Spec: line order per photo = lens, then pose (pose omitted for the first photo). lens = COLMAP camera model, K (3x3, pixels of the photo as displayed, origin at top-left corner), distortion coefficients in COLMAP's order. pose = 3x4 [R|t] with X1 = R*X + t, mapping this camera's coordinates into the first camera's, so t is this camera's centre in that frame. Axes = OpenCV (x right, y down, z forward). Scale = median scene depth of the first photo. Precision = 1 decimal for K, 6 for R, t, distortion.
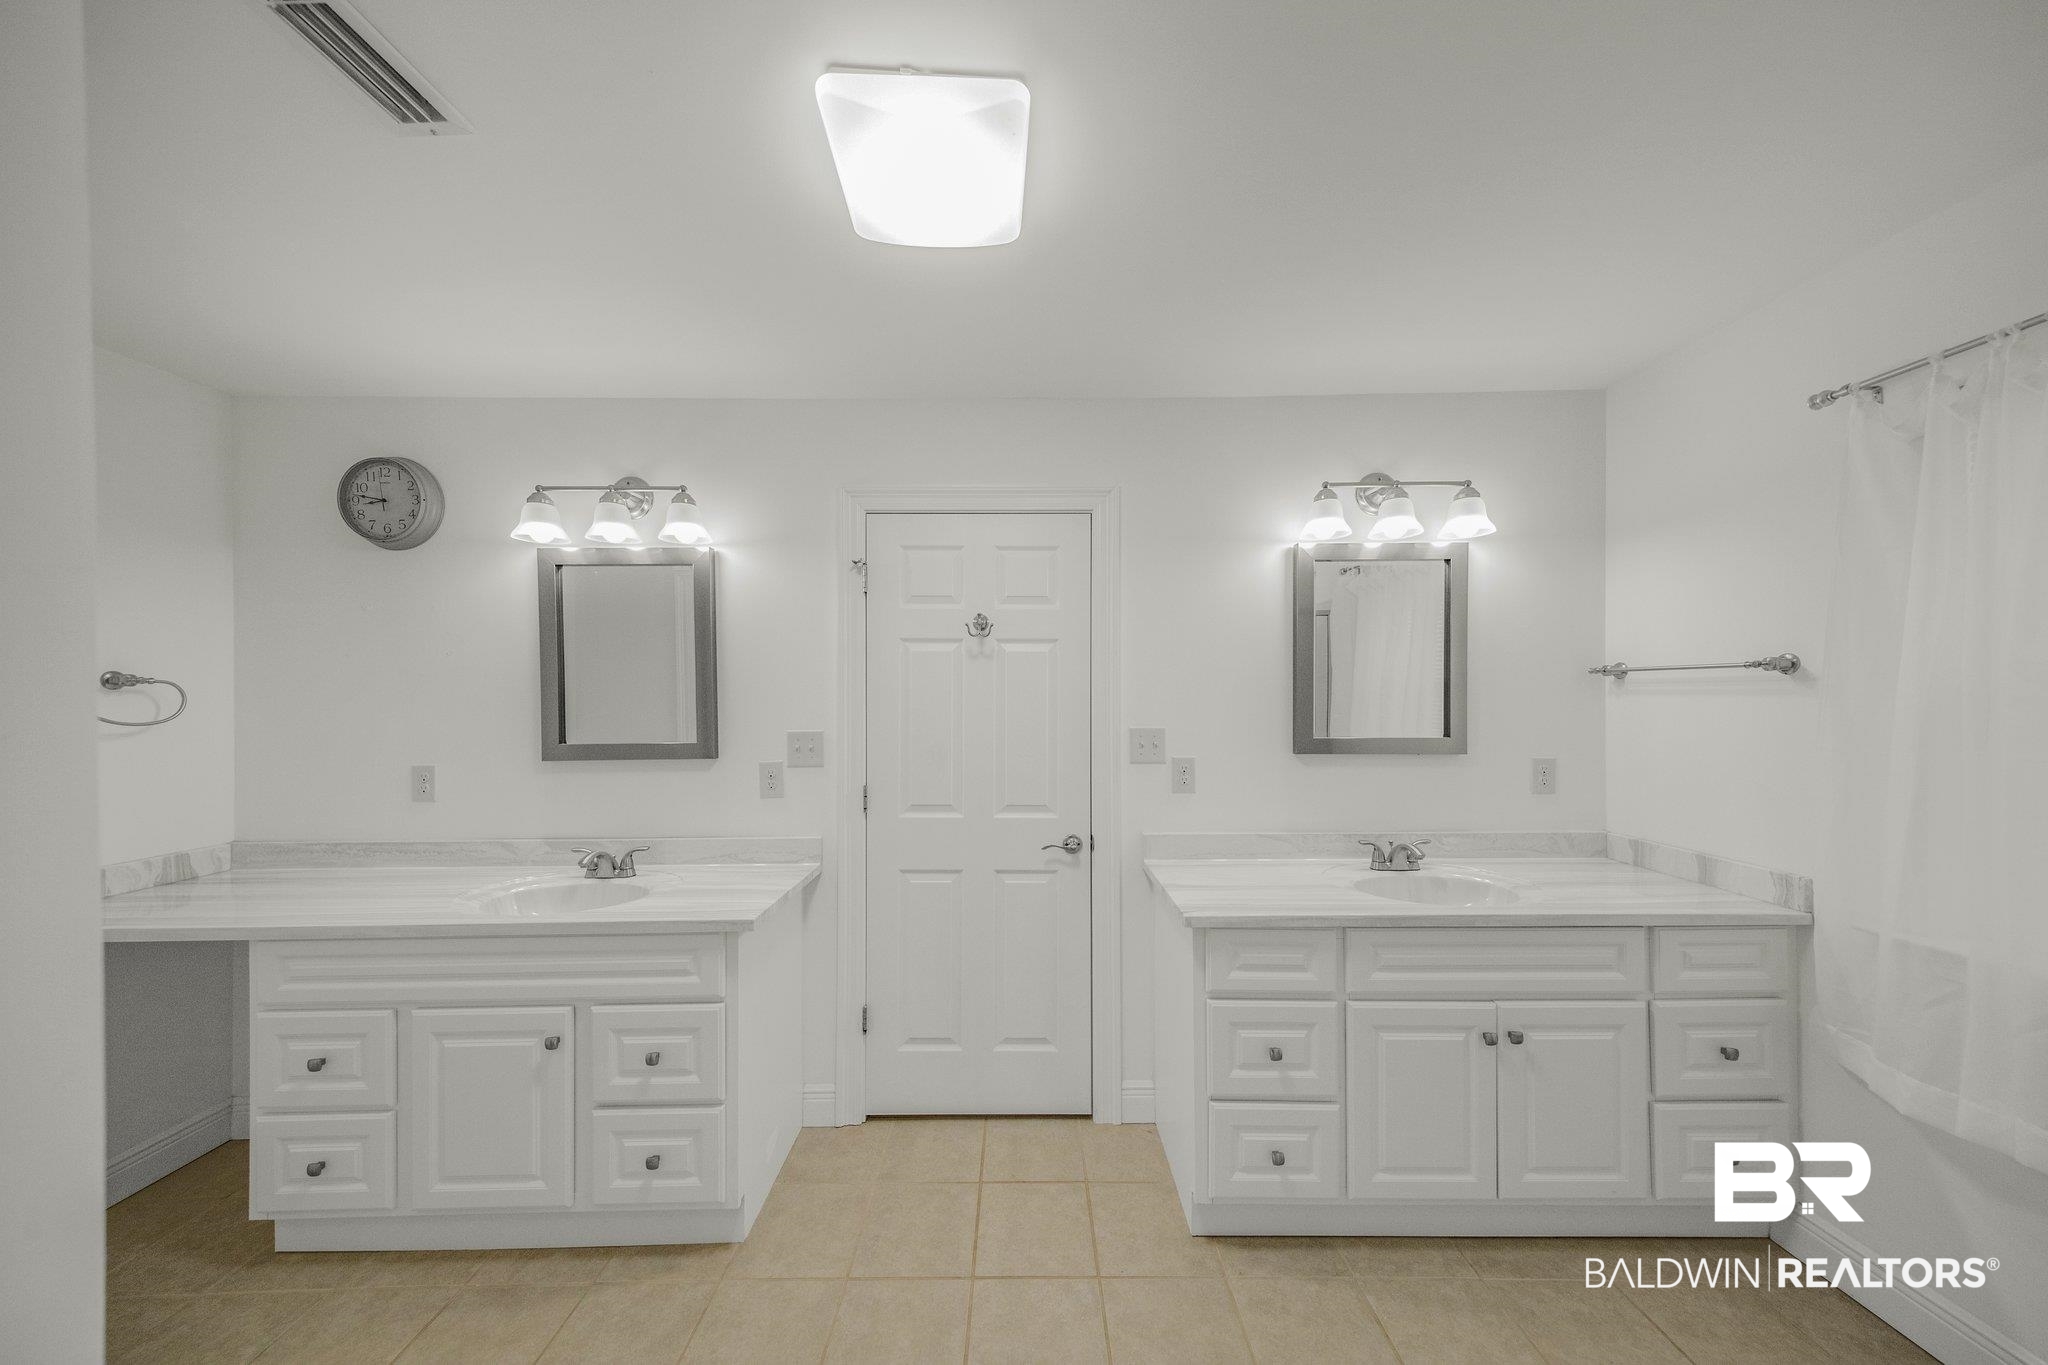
lens RADIAL K [[646.3, 0, 1025.0], [0, 646.3, 690.8], [0, 0, 1]] dist [0.000535, -0.000165]
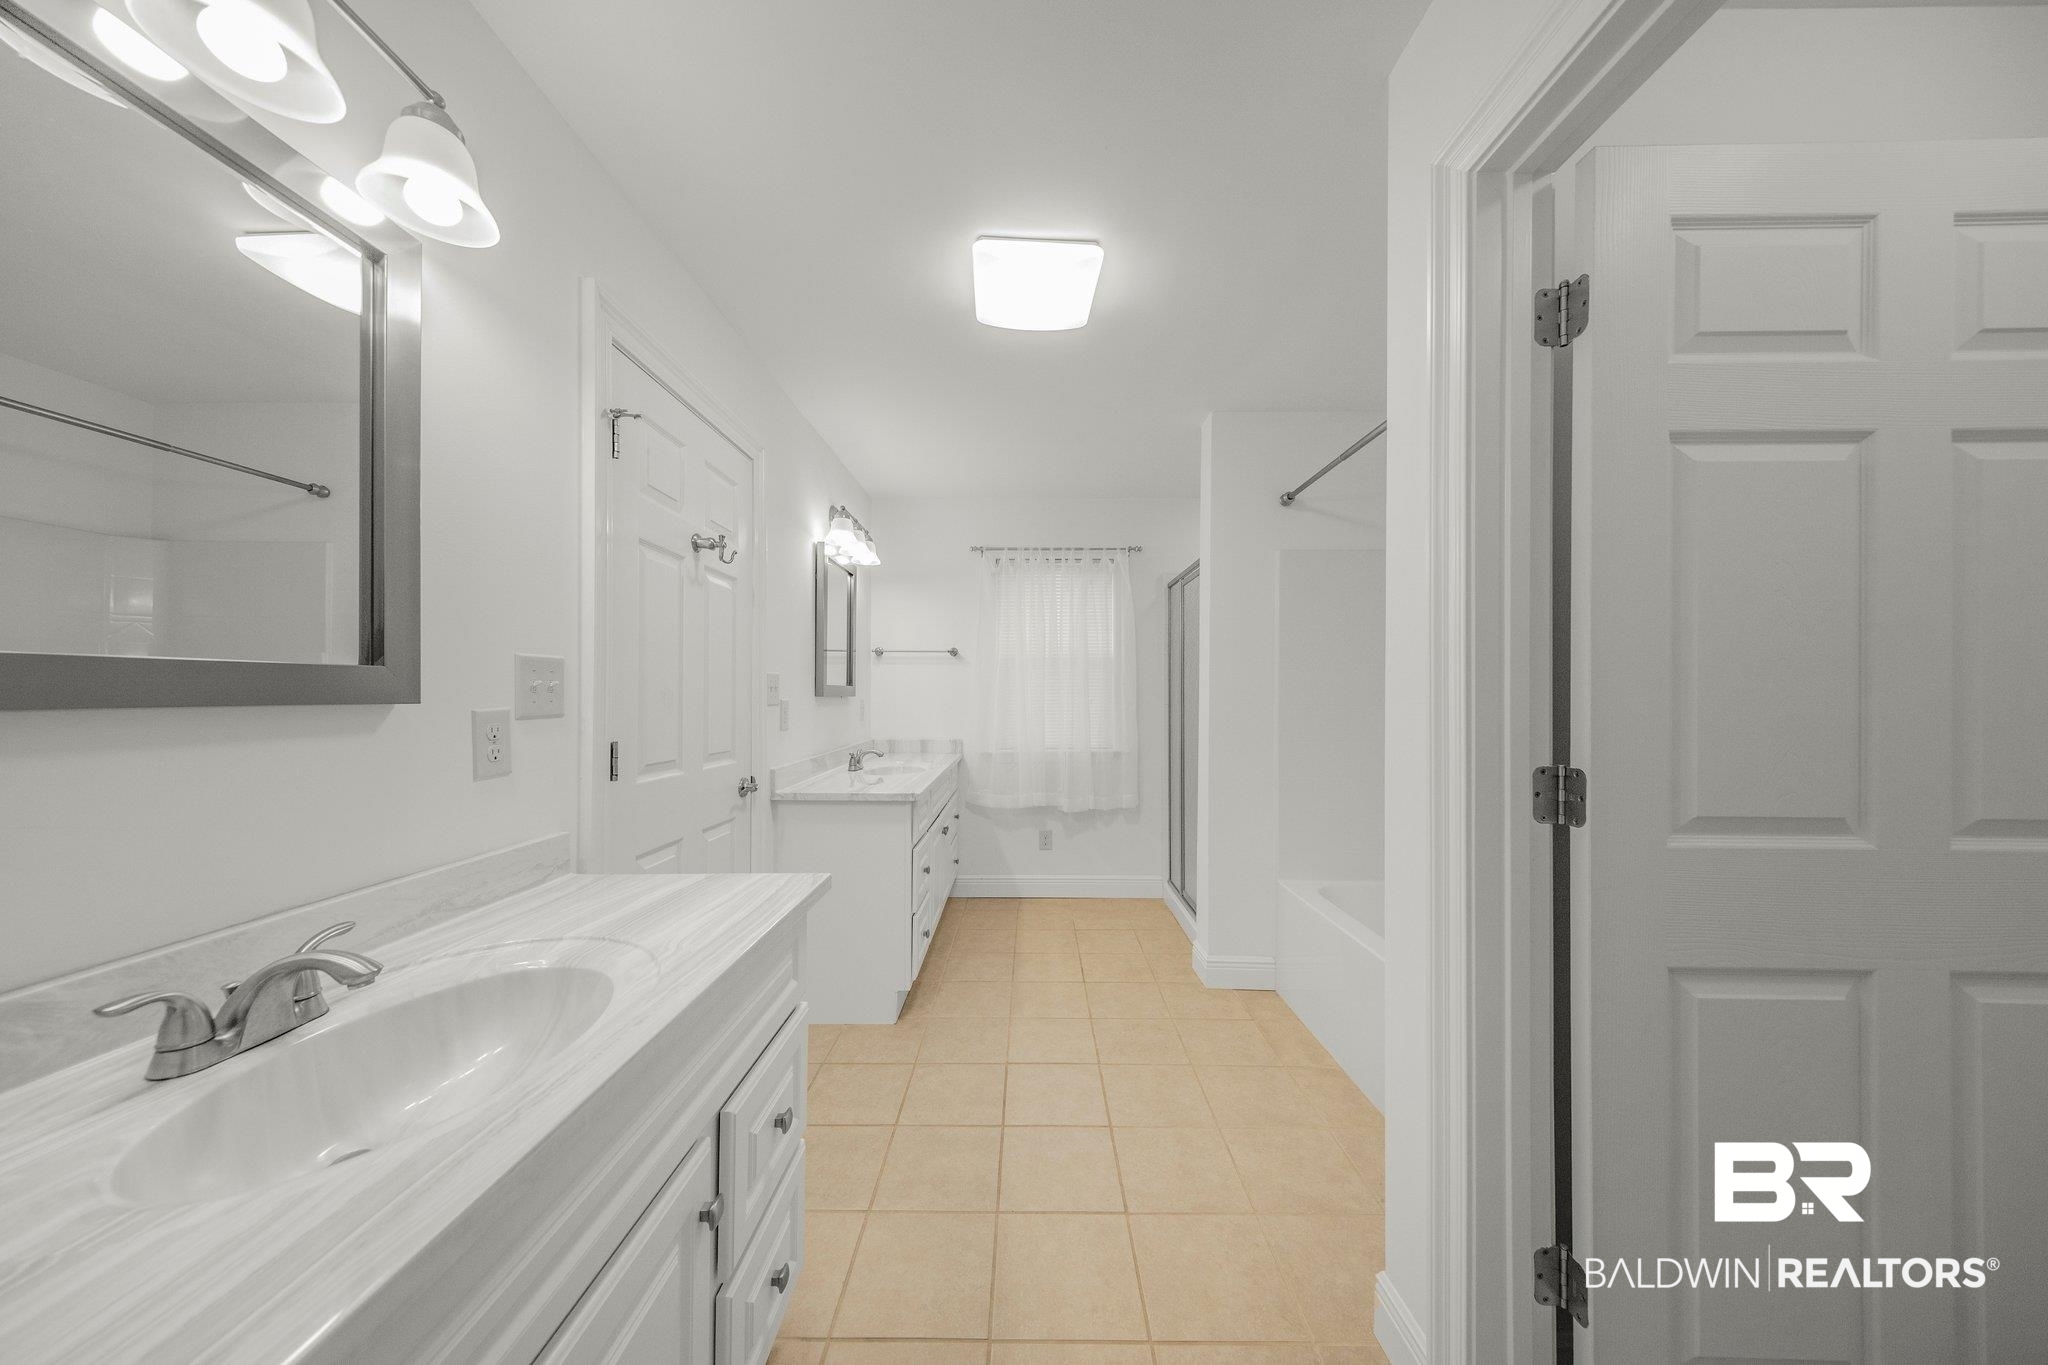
lens RADIAL K [[646.3, 0, 1023.9], [0, 646.3, 691.0], [0, 0, 1]] dist [0.000535, -0.000165]
pose [[0.001668, 0.011904, 0.999928, -0.934170], [0.000754, 0.999929, -0.011905, 0.102094], [-0.999998, 0.000774, 0.001659, 0.569552]]
